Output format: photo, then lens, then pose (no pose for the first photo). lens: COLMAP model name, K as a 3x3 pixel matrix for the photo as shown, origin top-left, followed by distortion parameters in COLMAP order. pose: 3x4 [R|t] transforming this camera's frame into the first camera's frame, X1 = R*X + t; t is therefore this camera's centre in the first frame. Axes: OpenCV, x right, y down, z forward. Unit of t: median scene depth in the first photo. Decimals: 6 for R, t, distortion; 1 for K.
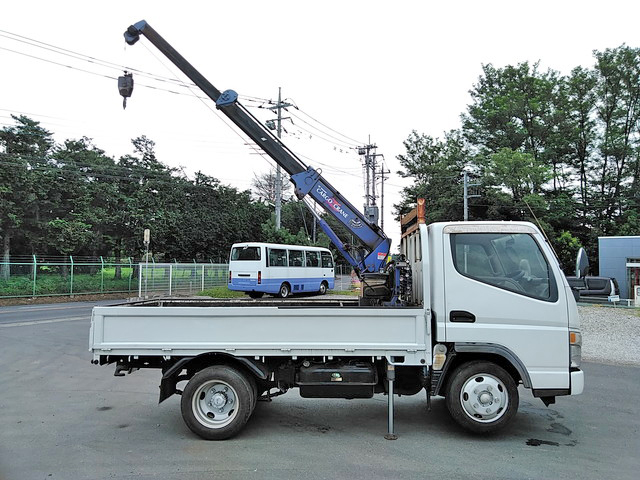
lens RADIAL K [[501.2, 0, 320.0], [0, 501.2, 240.0], [0, 0, 1]] dist [0.012678, 0.004952]
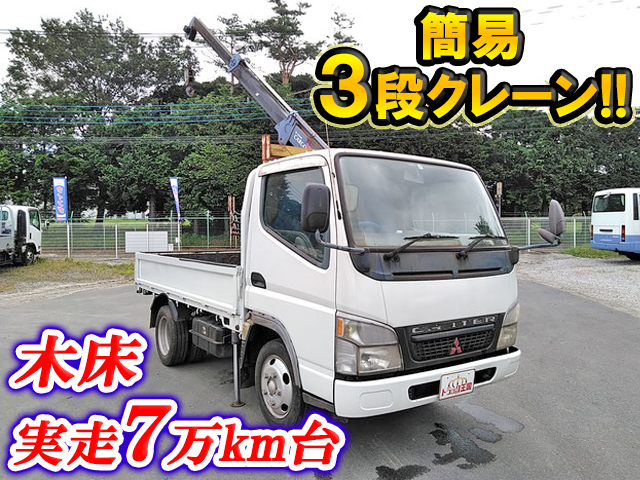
lens RADIAL K [[510.3, 0, 320.0], [0, 510.3, 240.0], [0, 0, 1]] dist [0.003490, 0.001373]
pose [[0.567369, 0.013472, -0.823353, 0.264067], [0.058473, 0.996683, 0.056601, 0.012826], [0.821385, -0.080257, 0.564699, 0.164666]]
